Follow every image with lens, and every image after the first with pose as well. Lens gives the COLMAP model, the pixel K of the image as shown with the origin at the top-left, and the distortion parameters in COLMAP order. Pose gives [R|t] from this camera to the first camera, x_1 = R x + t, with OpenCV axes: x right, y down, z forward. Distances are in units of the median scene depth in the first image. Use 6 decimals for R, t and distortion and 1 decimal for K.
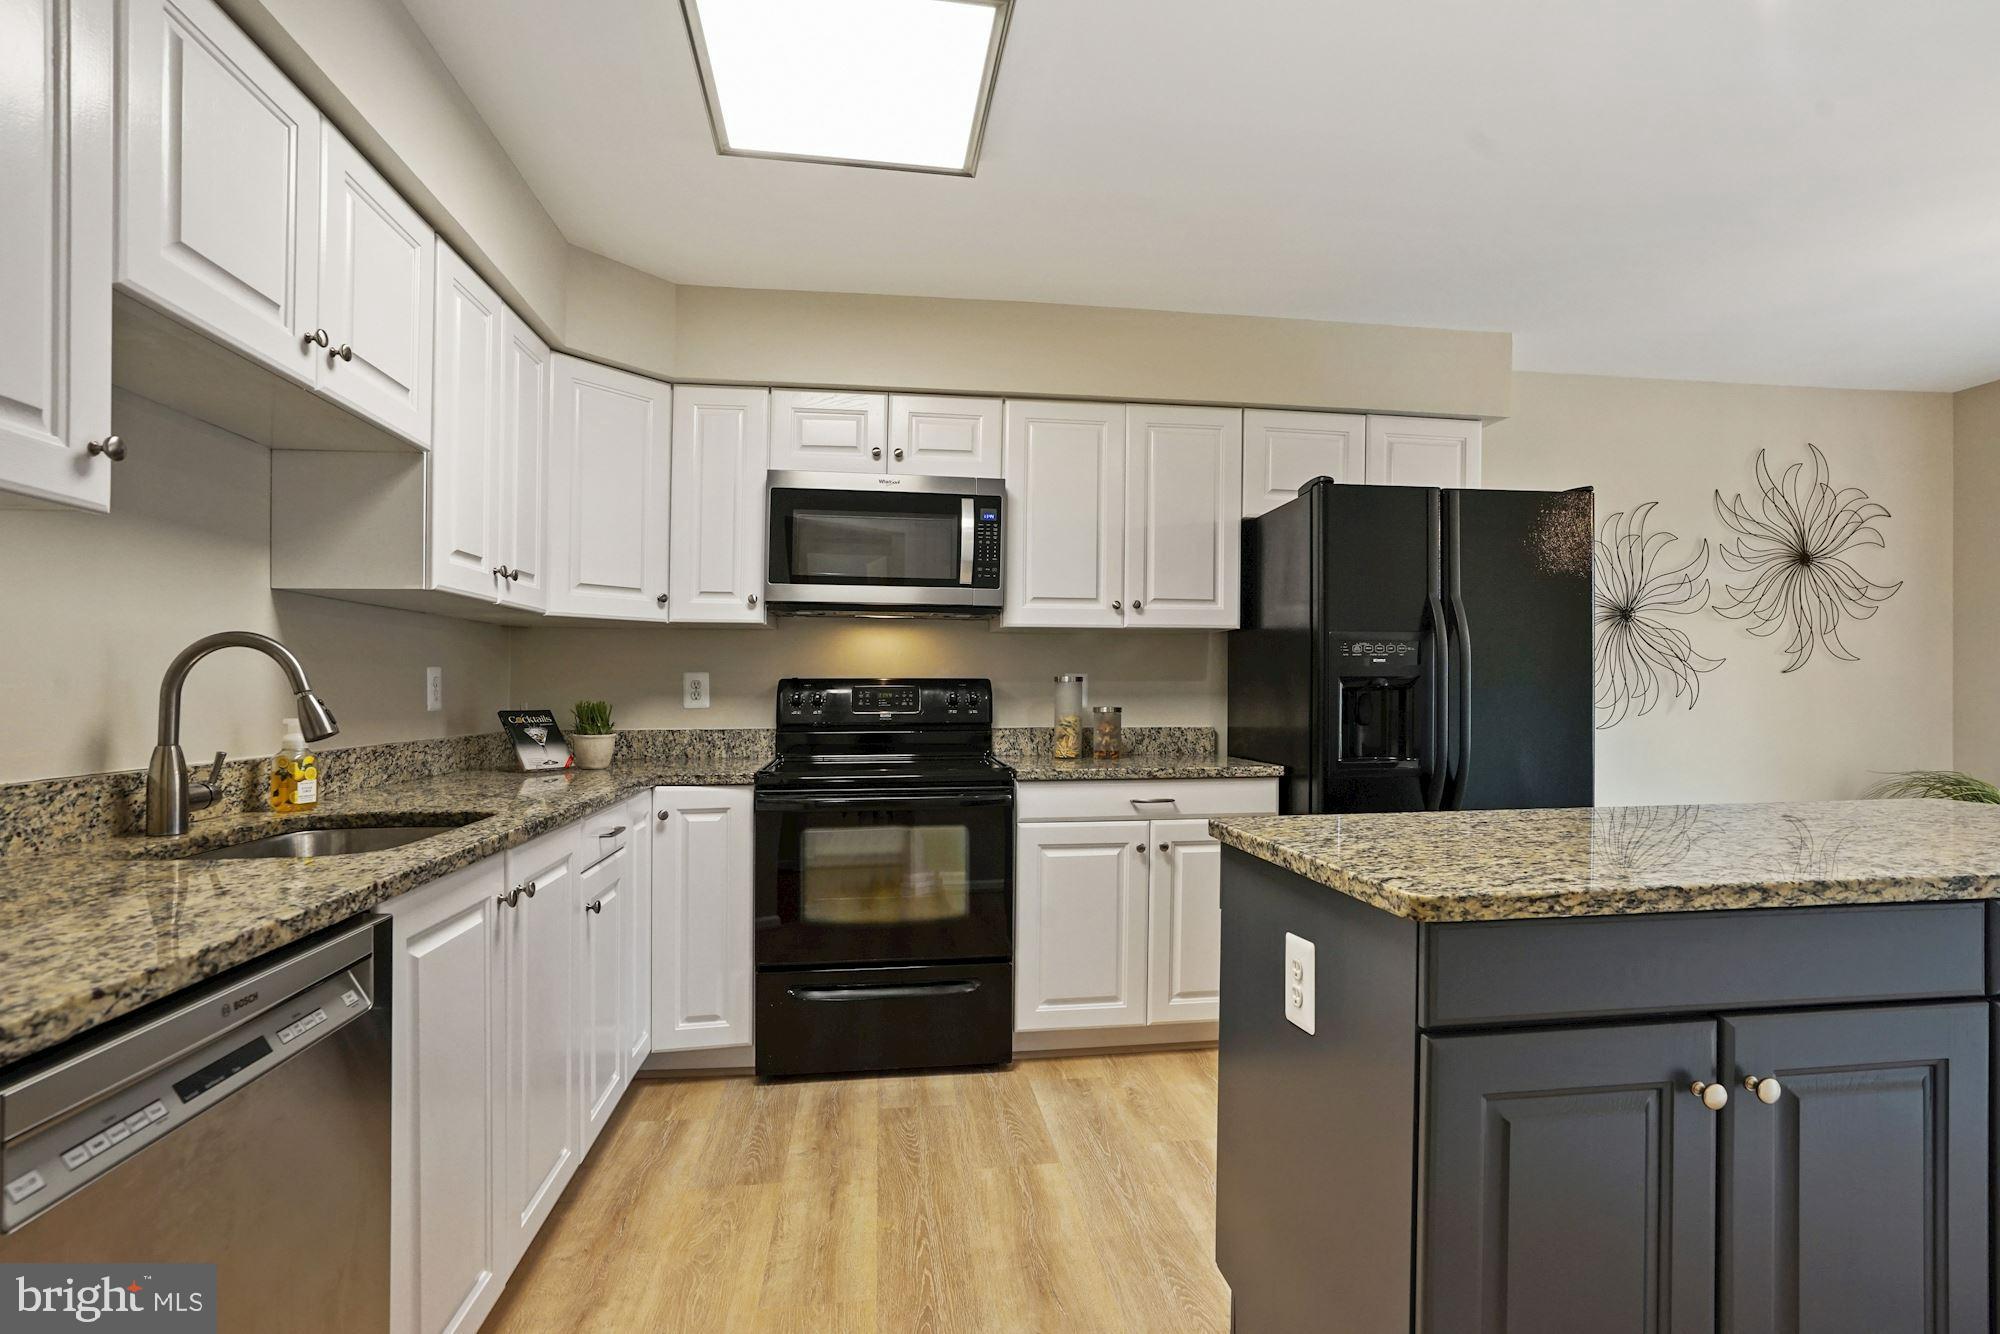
lens RADIAL K [[934.3, 0, 1010.8], [0, 934.3, 692.5], [0, 0, 1]] dist [-0.037143, 0.014164]
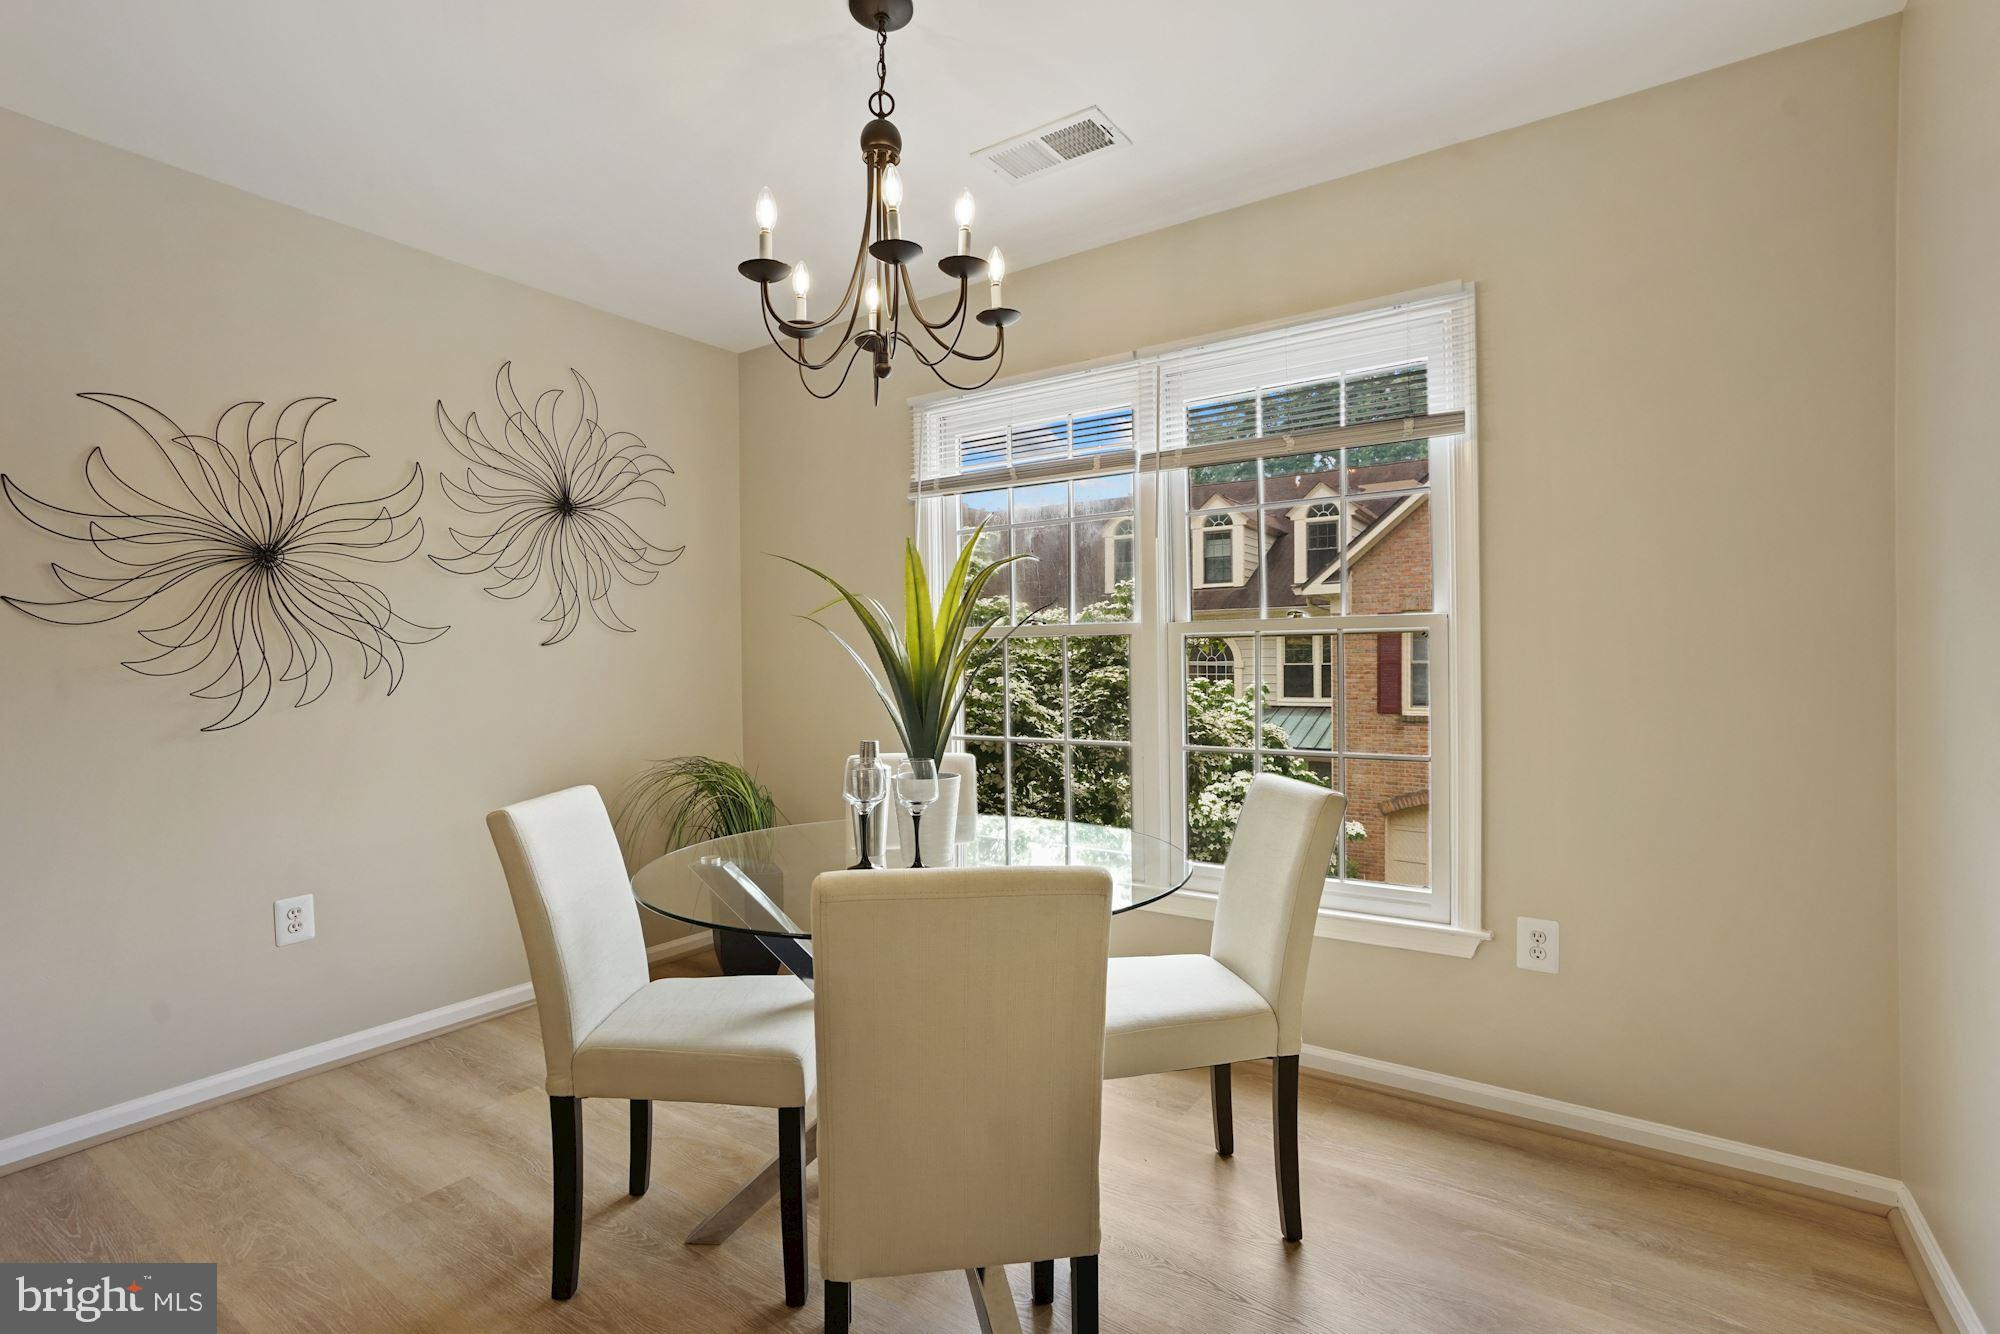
lens RADIAL K [[934.3, 0, 987.8], [0, 934.3, 678.2], [0, 0, 1]] dist [-0.037143, 0.014164]
pose [[0.680174, -0.018094, 0.732828, 0.617771], [0.012087, 0.999836, 0.013468, 0.000945], [-0.732951, -0.000303, 0.680281, 0.190595]]
